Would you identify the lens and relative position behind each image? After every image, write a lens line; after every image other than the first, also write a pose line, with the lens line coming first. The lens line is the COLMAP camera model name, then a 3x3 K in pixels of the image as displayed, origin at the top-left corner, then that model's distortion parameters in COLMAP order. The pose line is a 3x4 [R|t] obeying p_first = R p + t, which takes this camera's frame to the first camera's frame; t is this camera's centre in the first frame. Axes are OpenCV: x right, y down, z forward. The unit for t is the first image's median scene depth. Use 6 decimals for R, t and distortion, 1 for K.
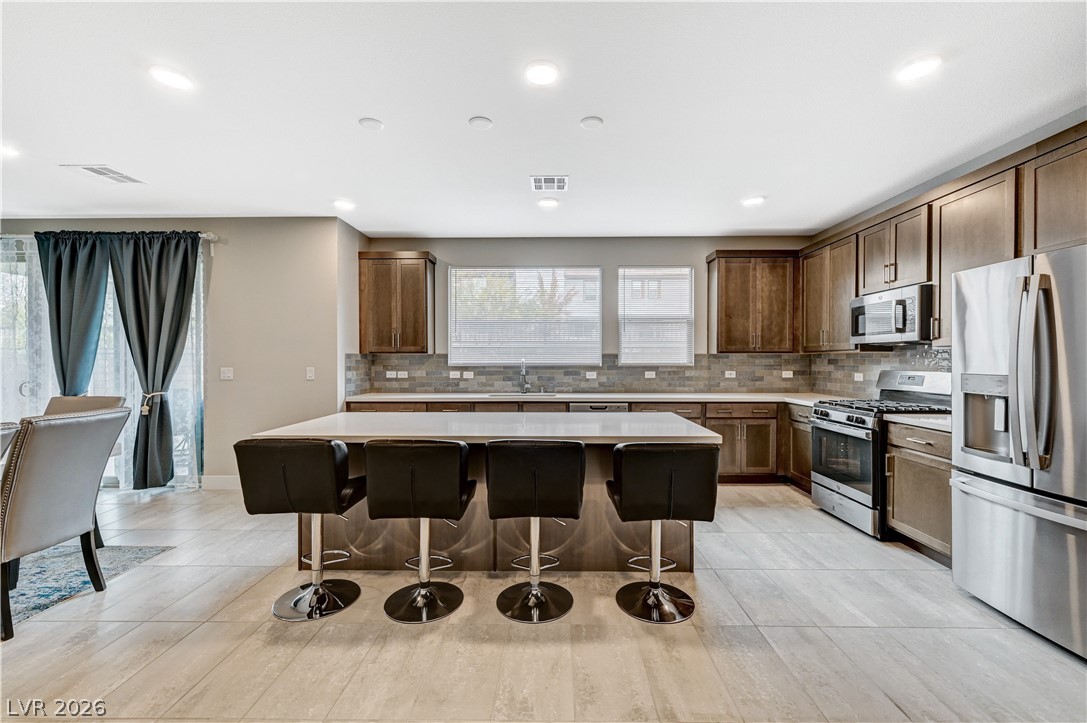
lens RADIAL K [[450.2, 0, 543.5], [0, 450.2, 361.5], [0, 0, 1]] dist [0.002032, 0.000462]
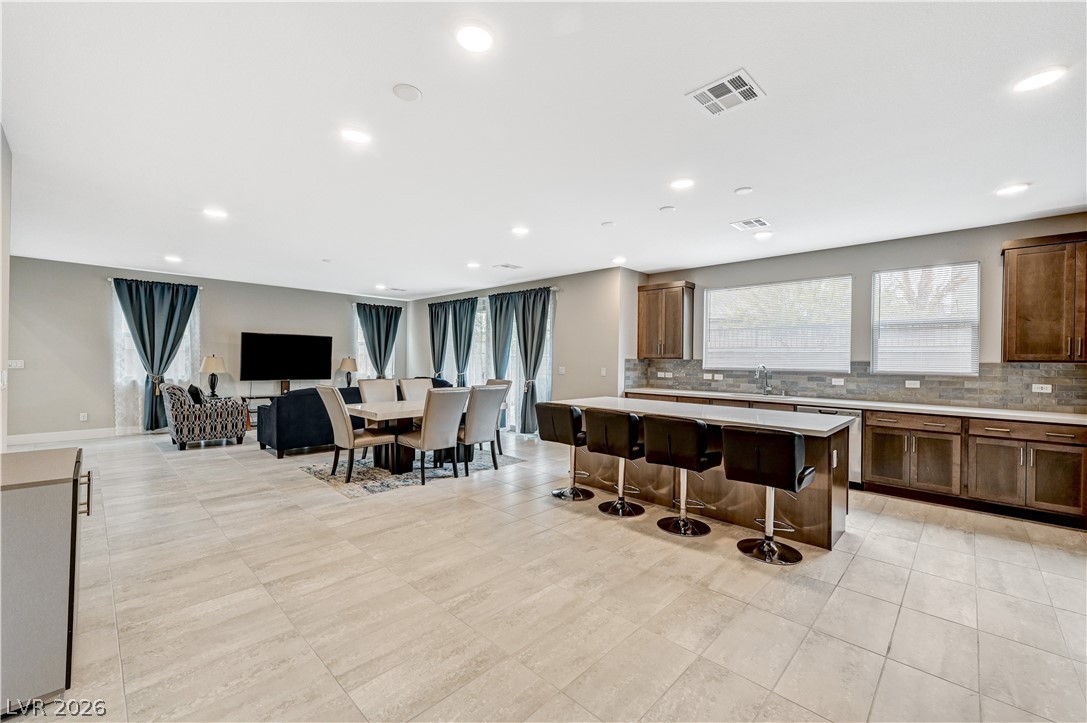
lens RADIAL K [[435.7, 0, 543.5], [0, 435.7, 361.5], [0, 0, 1]] dist [-0.000379, -0.000075]
pose [[0.729238, 0.013297, -0.684131, 0.317931], [-0.016091, 0.999868, 0.002282, -0.007833], [0.684071, 0.009344, 0.729356, -0.195212]]
